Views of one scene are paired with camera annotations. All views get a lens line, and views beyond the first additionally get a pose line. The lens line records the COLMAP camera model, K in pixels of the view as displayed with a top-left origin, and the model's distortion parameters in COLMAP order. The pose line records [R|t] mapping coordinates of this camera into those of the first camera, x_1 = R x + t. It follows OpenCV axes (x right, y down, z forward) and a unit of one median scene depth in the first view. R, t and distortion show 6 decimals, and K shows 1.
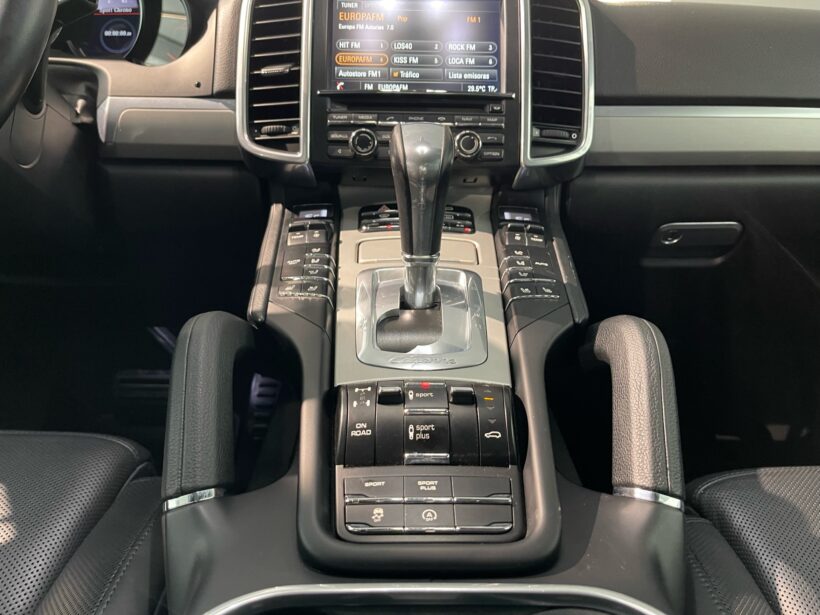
lens RADIAL K [[634.1, 0, 410.0], [0, 634.1, 307.5], [0, 0, 1]] dist [0.065911, -0.108983]
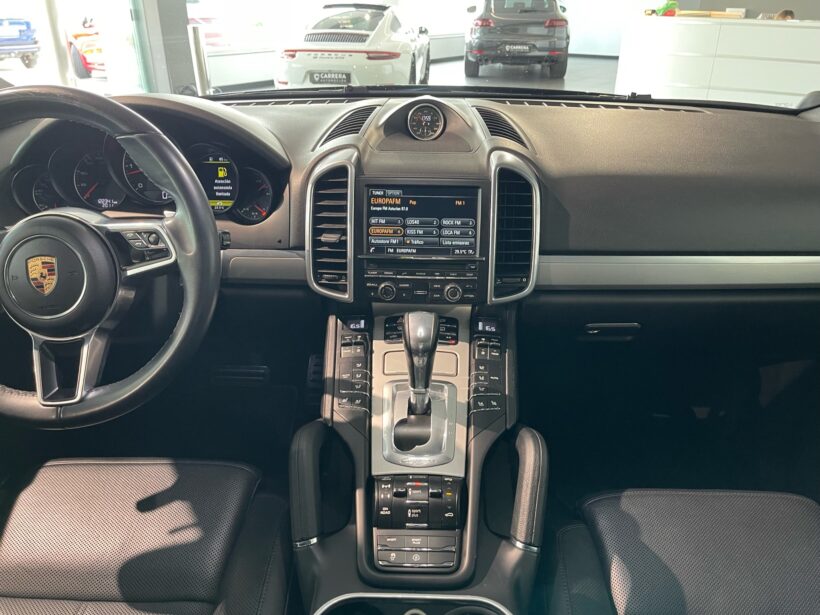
lens RADIAL K [[634.1, 0, 410.0], [0, 634.1, 307.5], [0, 0, 1]] dist [0.065911, -0.108983]
pose [[0.998972, 0.010942, -0.043985, 0.052046], [-0.002363, 0.981676, 0.190541, -0.509279], [0.045264, -0.190241, 0.980693, -0.539514]]
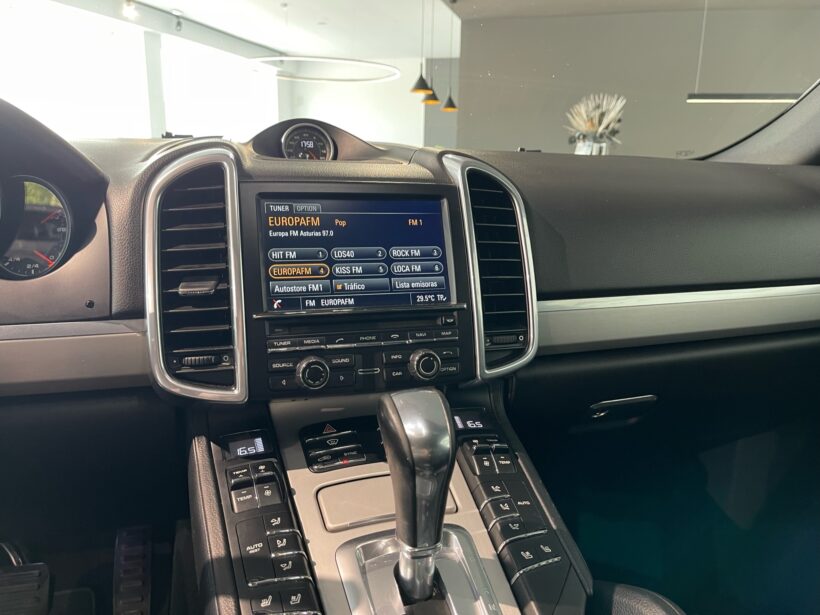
lens RADIAL K [[634.1, 0, 410.0], [0, 634.1, 307.5], [0, 0, 1]] dist [0.065911, -0.108983]
pose [[0.955329, -0.057870, 0.289822, -0.190724], [0.068014, 0.997370, -0.025042, -0.312114], [-0.287611, 0.043635, 0.956753, 0.119653]]
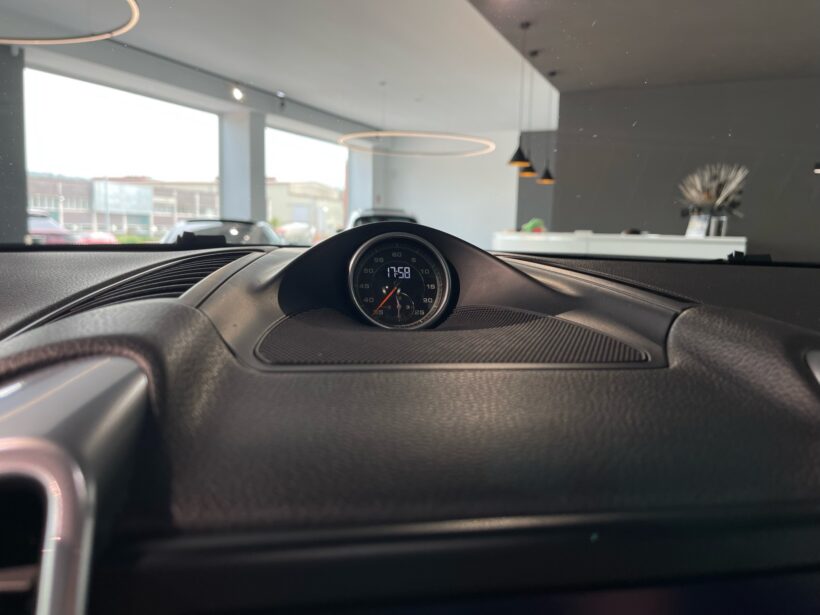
lens RADIAL K [[634.1, 0, 410.0], [0, 634.1, 307.5], [0, 0, 1]] dist [0.065911, -0.108983]
pose [[0.986699, -0.009403, 0.162288, -0.086155], [0.031885, 0.990128, -0.136490, -0.575013], [-0.159403, 0.139849, 0.977258, 0.799430]]
